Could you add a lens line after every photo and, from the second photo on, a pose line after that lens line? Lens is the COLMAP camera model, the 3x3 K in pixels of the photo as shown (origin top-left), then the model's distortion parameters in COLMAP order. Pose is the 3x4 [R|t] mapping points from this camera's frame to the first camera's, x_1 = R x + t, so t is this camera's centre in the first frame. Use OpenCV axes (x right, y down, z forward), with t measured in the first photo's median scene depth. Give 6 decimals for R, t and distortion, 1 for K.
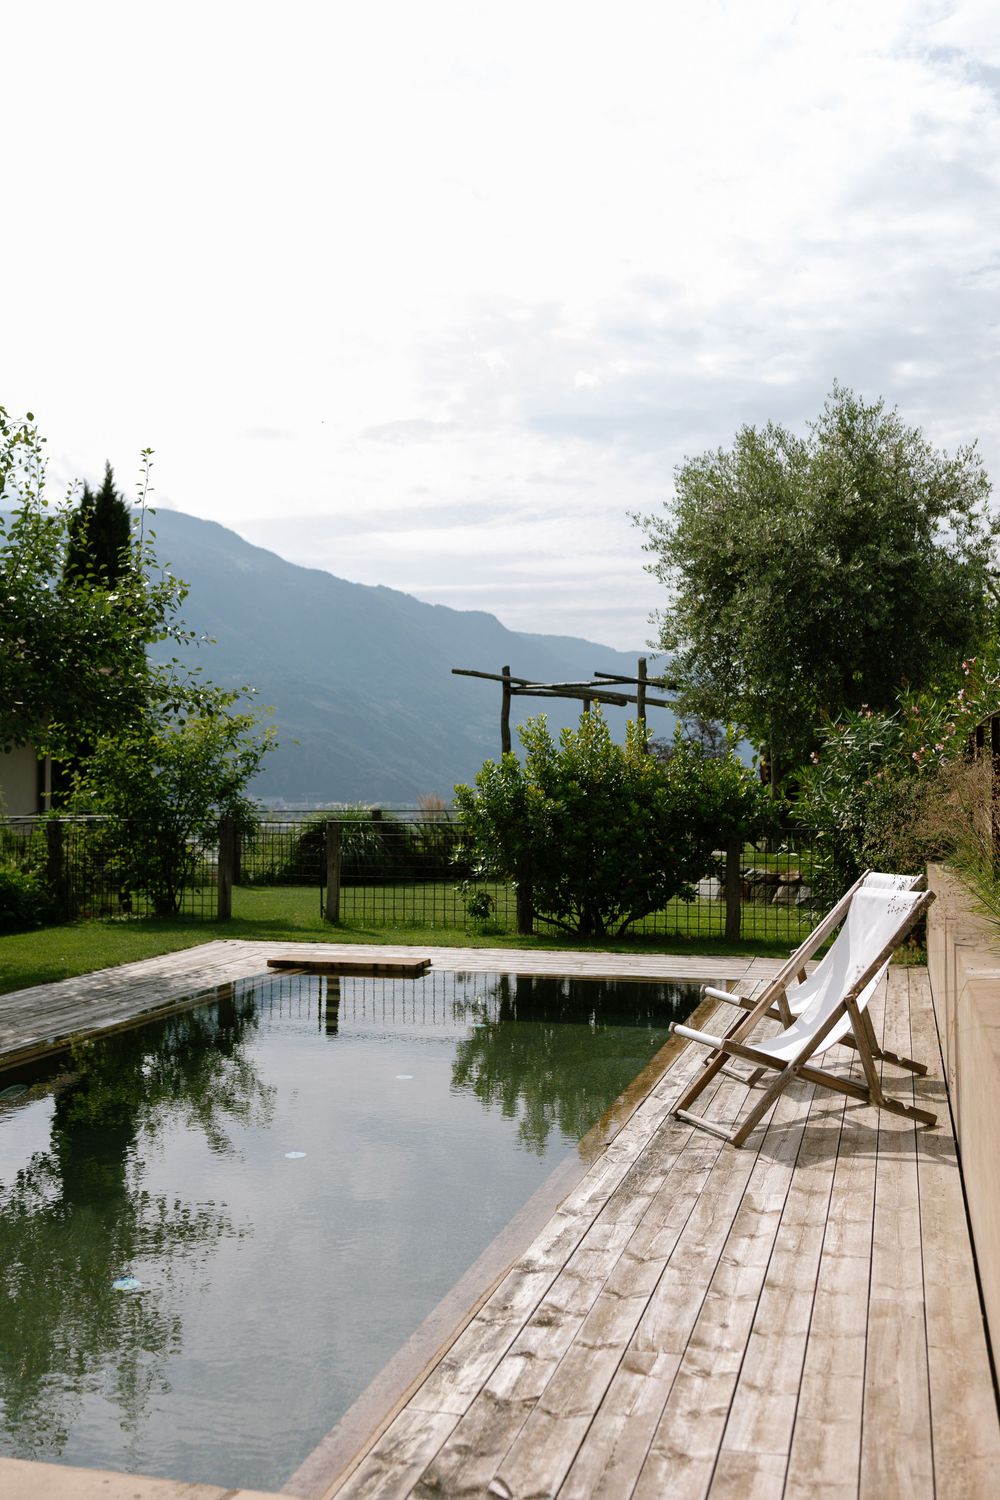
lens RADIAL K [[1493.9, 0, 500.0], [0, 1493.9, 750.0], [0, 0, 1]] dist [-0.011297, 0.012669]
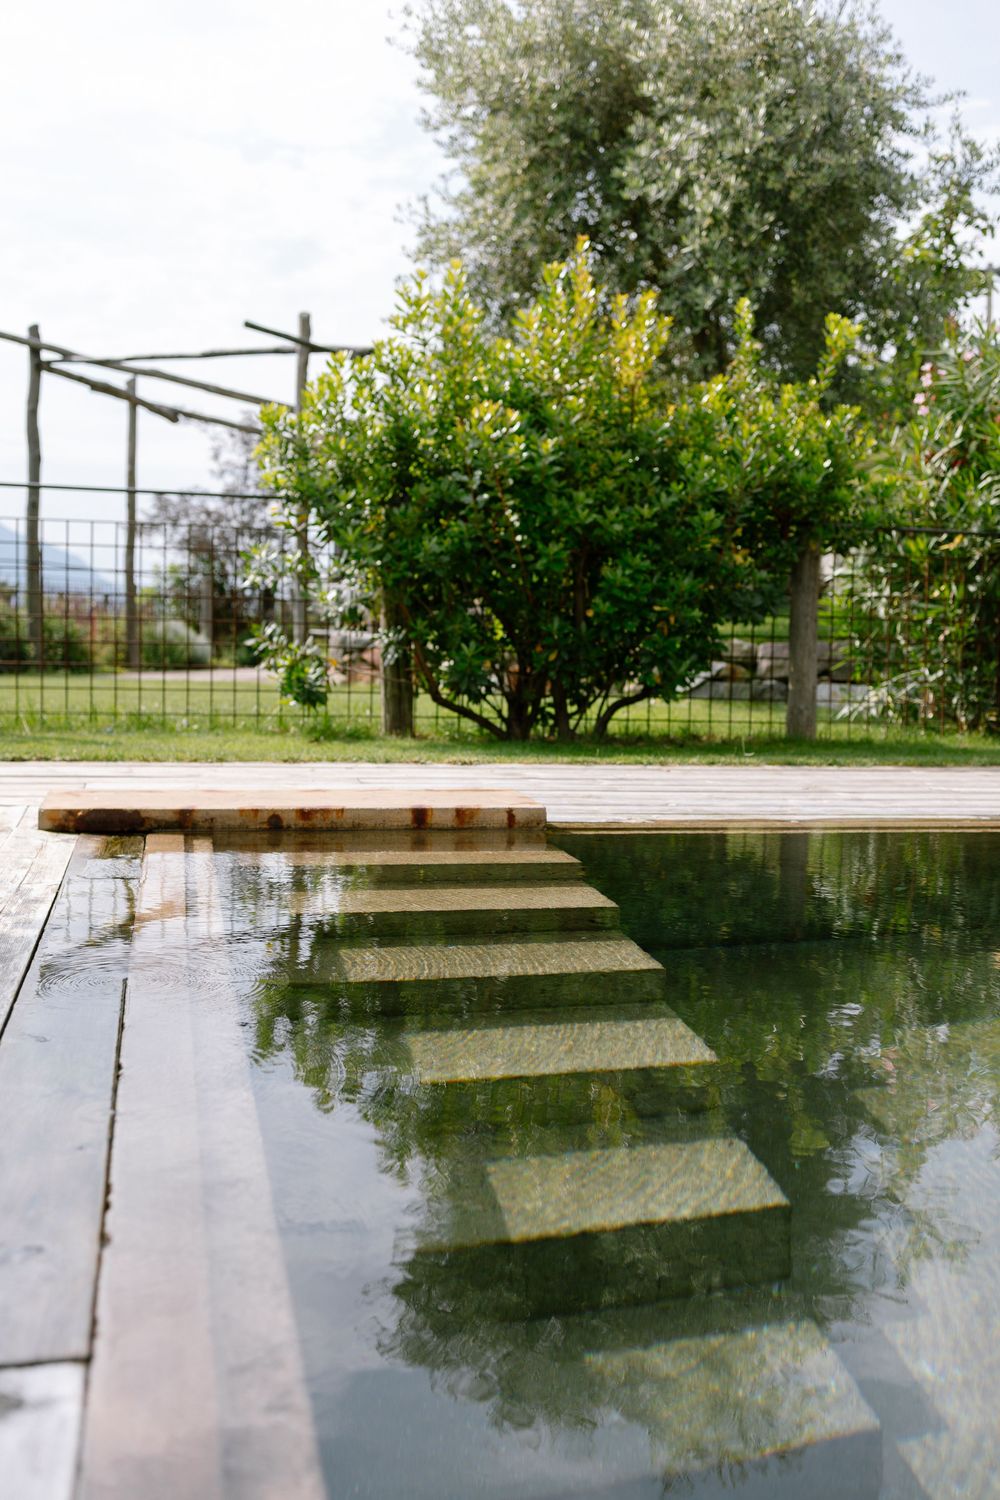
lens RADIAL K [[1493.9, 0, 500.0], [0, 1493.9, 750.0], [0, 0, 1]] dist [-0.011297, 0.012669]
pose [[0.889126, -0.015423, 0.457402, -0.171745], [-0.035271, 0.994150, 0.102085, 0.076955], [-0.456301, -0.106900, 0.883381, 0.562883]]
